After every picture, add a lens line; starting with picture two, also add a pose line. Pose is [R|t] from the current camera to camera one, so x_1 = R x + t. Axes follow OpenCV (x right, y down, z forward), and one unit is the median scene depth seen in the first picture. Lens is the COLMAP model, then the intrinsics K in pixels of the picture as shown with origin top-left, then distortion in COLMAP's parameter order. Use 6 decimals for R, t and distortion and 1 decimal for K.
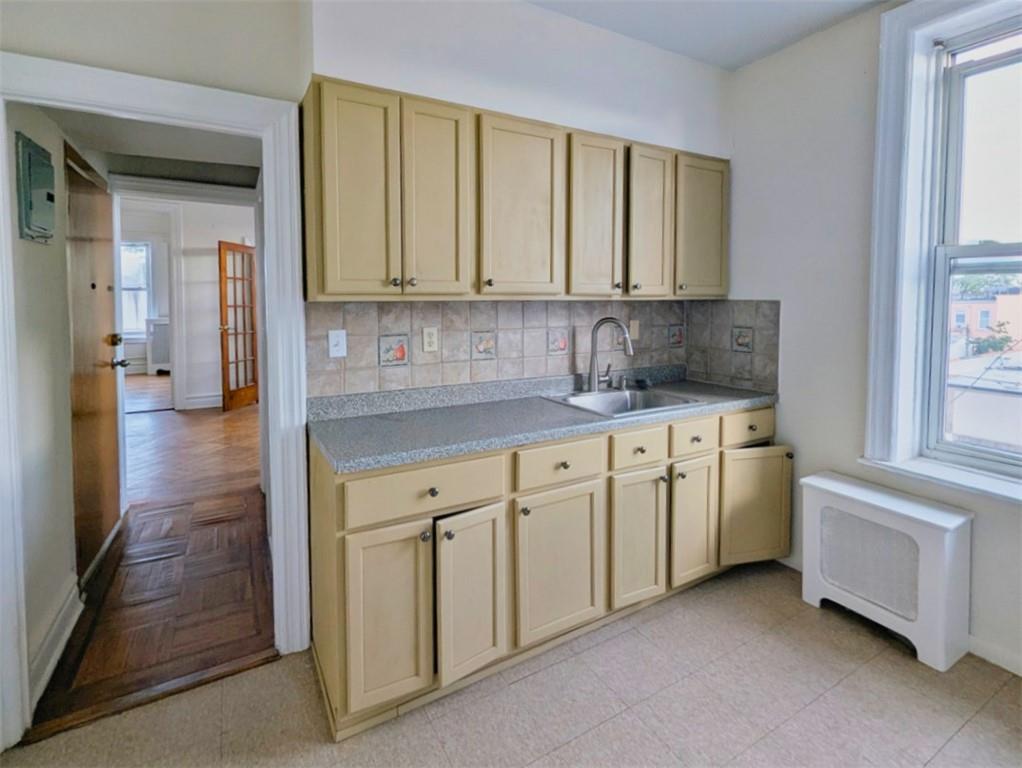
lens RADIAL K [[508.8, 0, 507.2], [0, 508.8, 317.7], [0, 0, 1]] dist [0.000927, 0.000731]
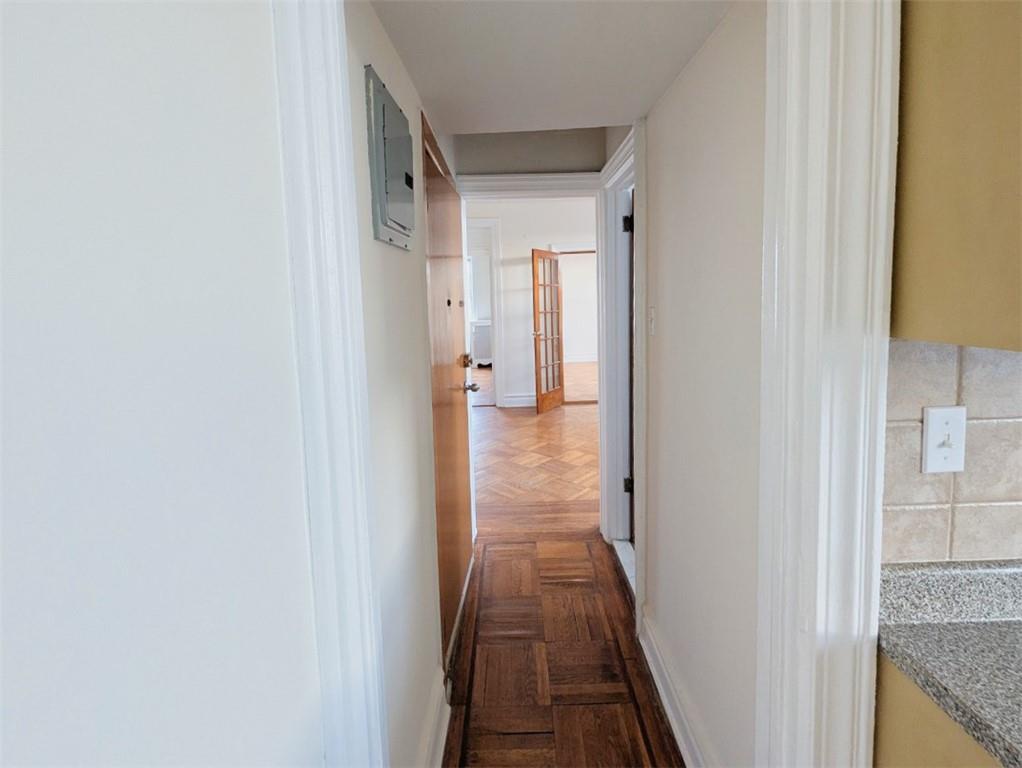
lens RADIAL K [[459.4, 0, 480.6], [0, 459.4, 357.3], [0, 0, 1]] dist [-0.000368, 0.000292]
pose [[0.836243, 0.043674, -0.546616, -0.414674], [0.005600, 0.996091, 0.088154, -0.045905], [0.548330, -0.076779, 0.832730, 0.461170]]
